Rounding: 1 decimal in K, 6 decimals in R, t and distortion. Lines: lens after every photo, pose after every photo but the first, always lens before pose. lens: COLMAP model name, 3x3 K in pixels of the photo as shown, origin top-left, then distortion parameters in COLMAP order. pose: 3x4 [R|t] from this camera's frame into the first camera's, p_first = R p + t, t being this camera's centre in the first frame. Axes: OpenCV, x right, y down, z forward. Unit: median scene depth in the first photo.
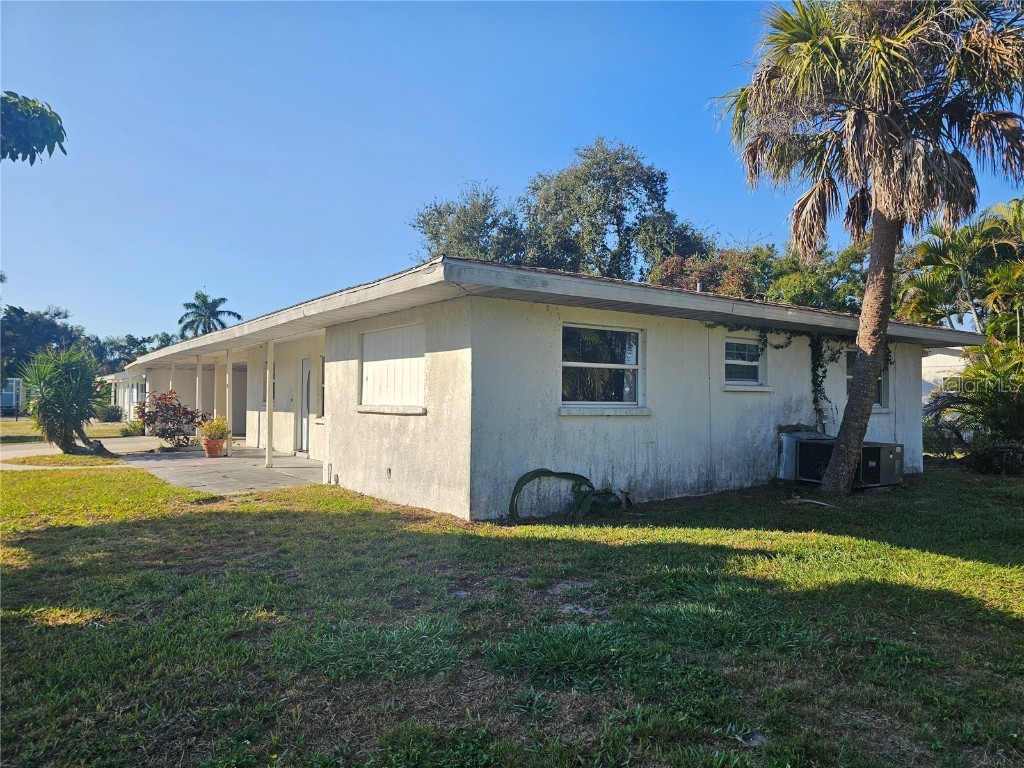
lens RADIAL K [[685.7, 0, 516.9], [0, 685.7, 385.7], [0, 0, 1]] dist [0.055560, -0.043831]
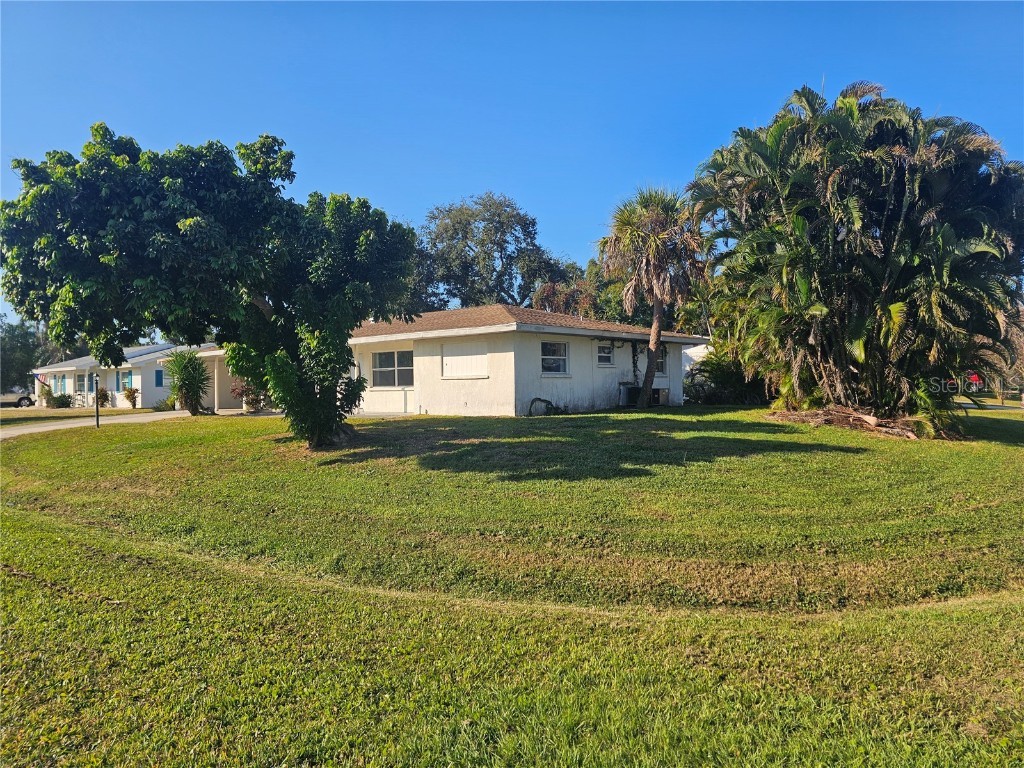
lens RADIAL K [[685.7, 0, 508.3], [0, 685.7, 381.9], [0, 0, 1]] dist [0.055560, -0.043831]
pose [[0.974638, -0.022705, 0.222634, -0.421229], [0.018918, 0.999638, 0.019131, 0.005921], [-0.222988, -0.014434, 0.974714, -0.983245]]
